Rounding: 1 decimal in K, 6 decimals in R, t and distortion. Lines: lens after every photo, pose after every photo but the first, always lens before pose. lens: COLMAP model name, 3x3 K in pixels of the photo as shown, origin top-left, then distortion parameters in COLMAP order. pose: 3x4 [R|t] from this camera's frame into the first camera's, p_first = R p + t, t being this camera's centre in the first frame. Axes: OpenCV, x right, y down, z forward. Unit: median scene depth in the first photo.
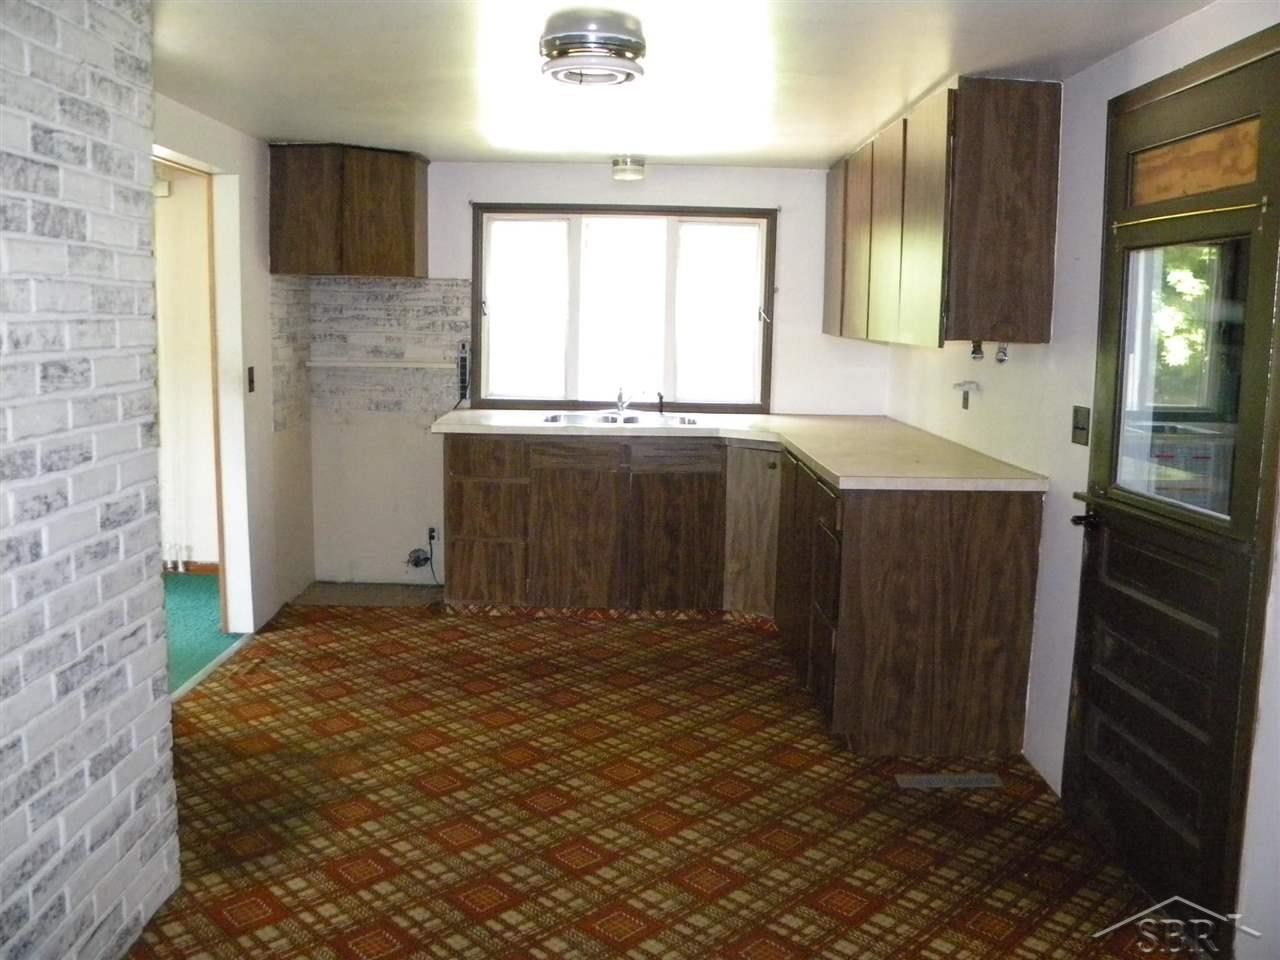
lens RADIAL K [[1079.8, 0, 640.1], [0, 1079.8, 436.8], [0, 0, 1]] dist [-0.179597, 0.161316]
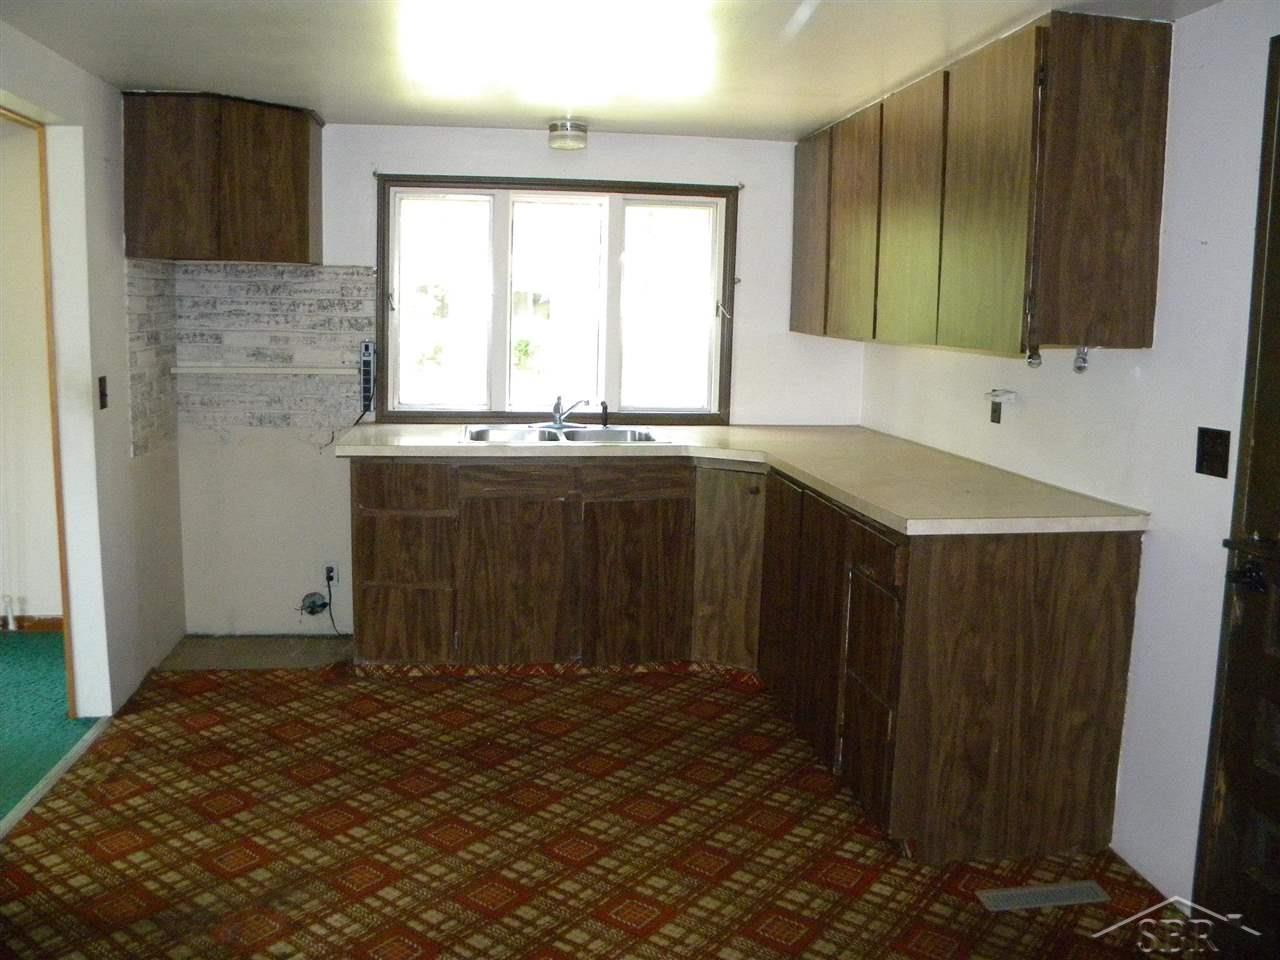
lens RADIAL K [[1079.8, 0, 640.1], [0, 1079.8, 436.8], [0, 0, 1]] dist [-0.179597, 0.161316]
pose [[0.991004, -0.012627, 0.133237, -0.072796], [0.011900, 0.999910, 0.006250, -0.020289], [-0.133304, -0.004608, 0.991064, 0.173402]]
